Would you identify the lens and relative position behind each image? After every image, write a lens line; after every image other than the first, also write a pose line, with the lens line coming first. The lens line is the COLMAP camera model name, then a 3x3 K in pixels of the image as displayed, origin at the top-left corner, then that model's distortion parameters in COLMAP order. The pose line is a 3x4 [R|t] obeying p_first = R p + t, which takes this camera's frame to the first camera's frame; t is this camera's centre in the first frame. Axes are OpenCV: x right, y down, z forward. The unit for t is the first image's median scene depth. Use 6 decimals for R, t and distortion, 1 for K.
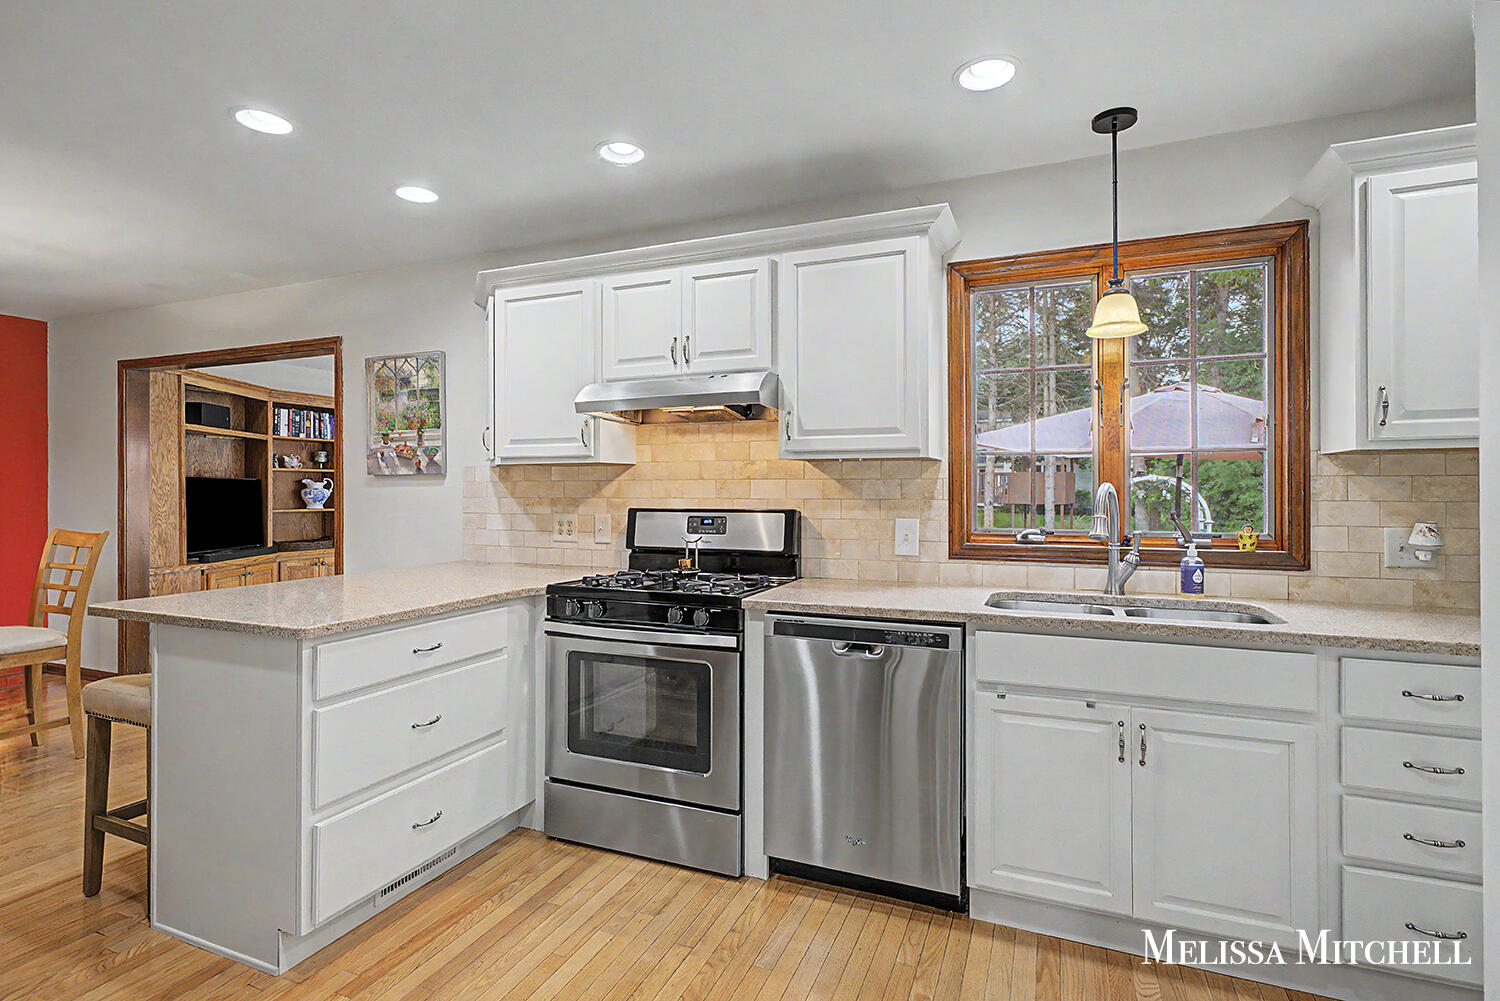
lens RADIAL K [[749.1, 0, 741.5], [0, 749.1, 490.6], [0, 0, 1]] dist [-0.002287, 0.003739]
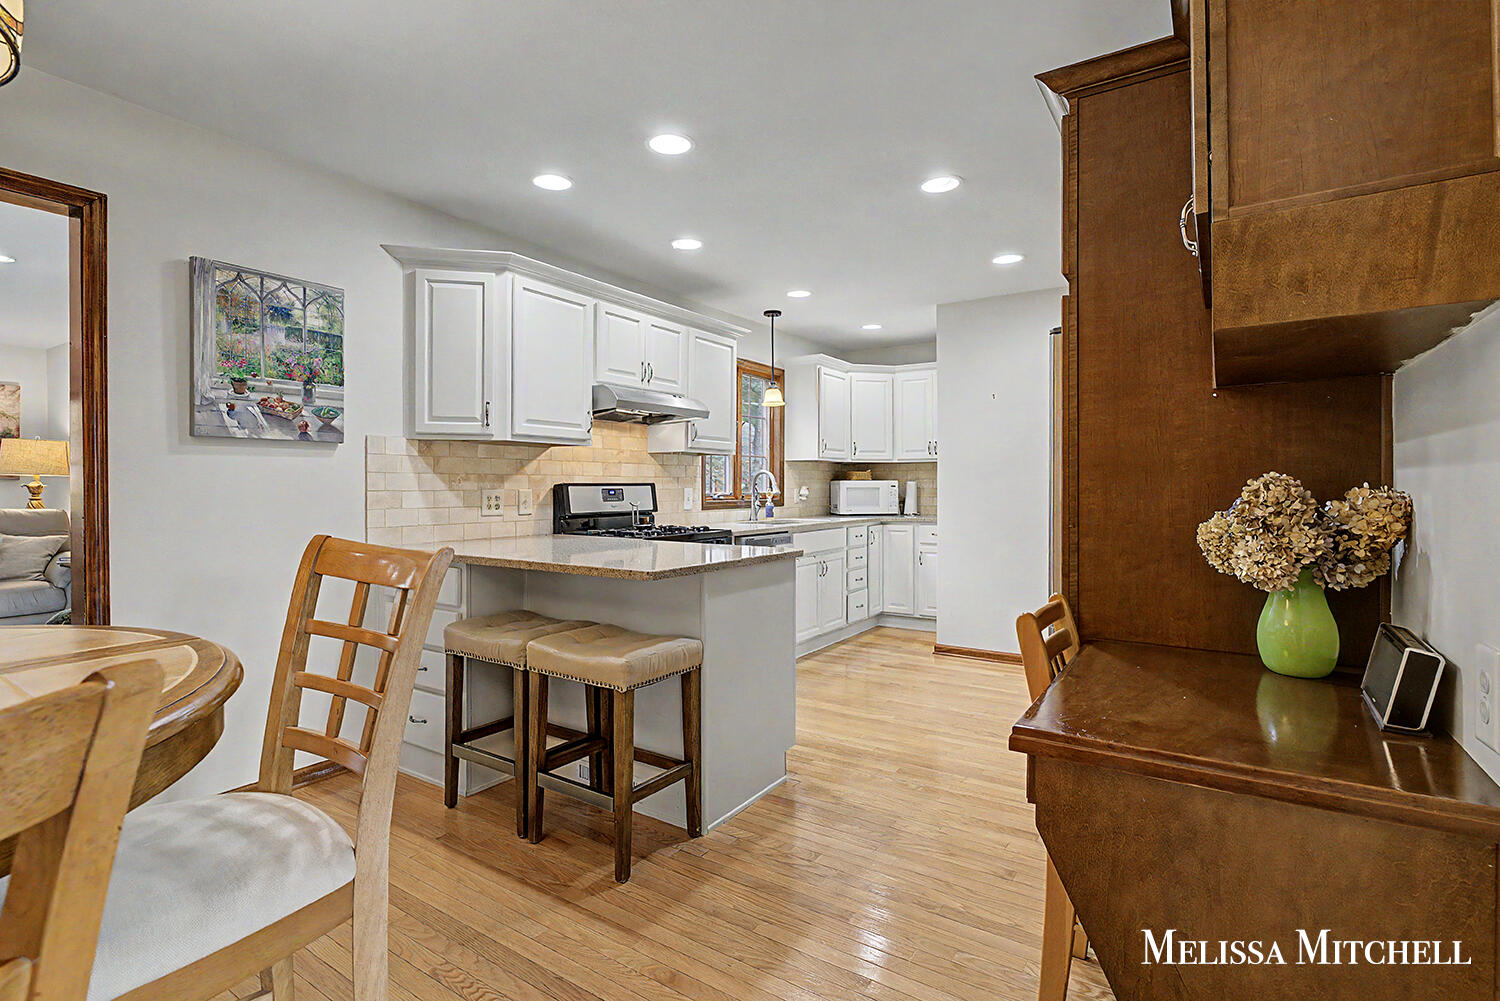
lens RADIAL K [[749.1, 0, 758.7], [0, 749.1, 490.0], [0, 0, 1]] dist [-0.002287, 0.003739]
pose [[0.152630, -0.006472, 0.988262, -1.119852], [-0.002156, 0.999974, 0.006882, 0.021958], [-0.988281, -0.003181, 0.152612, 0.431737]]
